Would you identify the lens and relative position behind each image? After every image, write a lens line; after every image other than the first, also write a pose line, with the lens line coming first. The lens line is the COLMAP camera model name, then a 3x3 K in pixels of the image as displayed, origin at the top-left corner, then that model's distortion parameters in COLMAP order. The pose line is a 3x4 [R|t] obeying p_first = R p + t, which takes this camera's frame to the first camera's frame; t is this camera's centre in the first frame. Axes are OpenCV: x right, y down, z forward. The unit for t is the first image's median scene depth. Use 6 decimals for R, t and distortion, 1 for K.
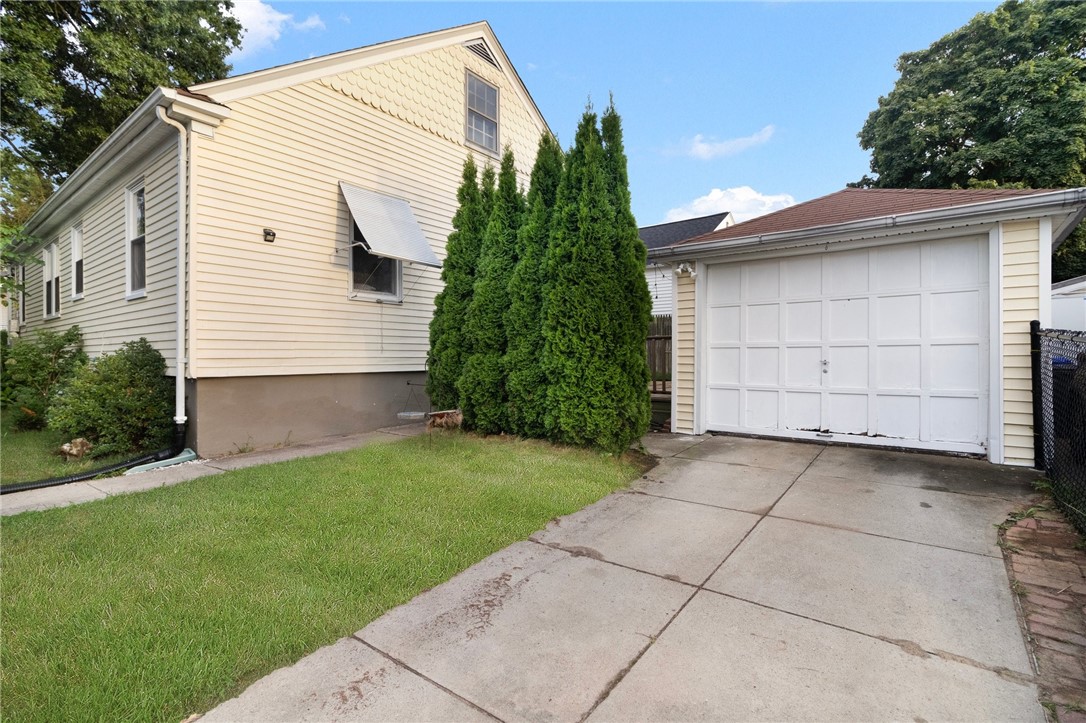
lens RADIAL K [[508.5, 0, 545.4], [0, 508.5, 350.8], [0, 0, 1]] dist [0.002296, 0.000248]
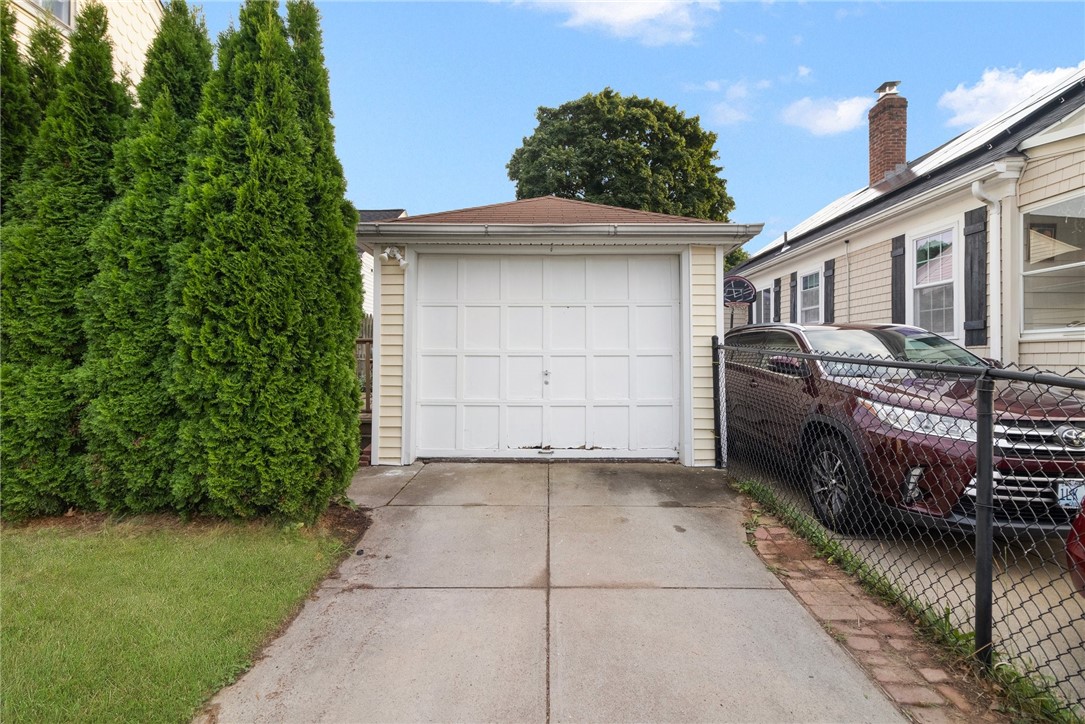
lens RADIAL K [[508.0, 0, 544.9], [0, 508.0, 351.3], [0, 0, 1]] dist [0.002296, 0.000248]
pose [[0.792994, 0.014494, 0.609057, -0.018952], [-0.011618, 0.999895, -0.008668, -0.009606], [-0.609119, -0.000202, 0.793079, 0.296810]]
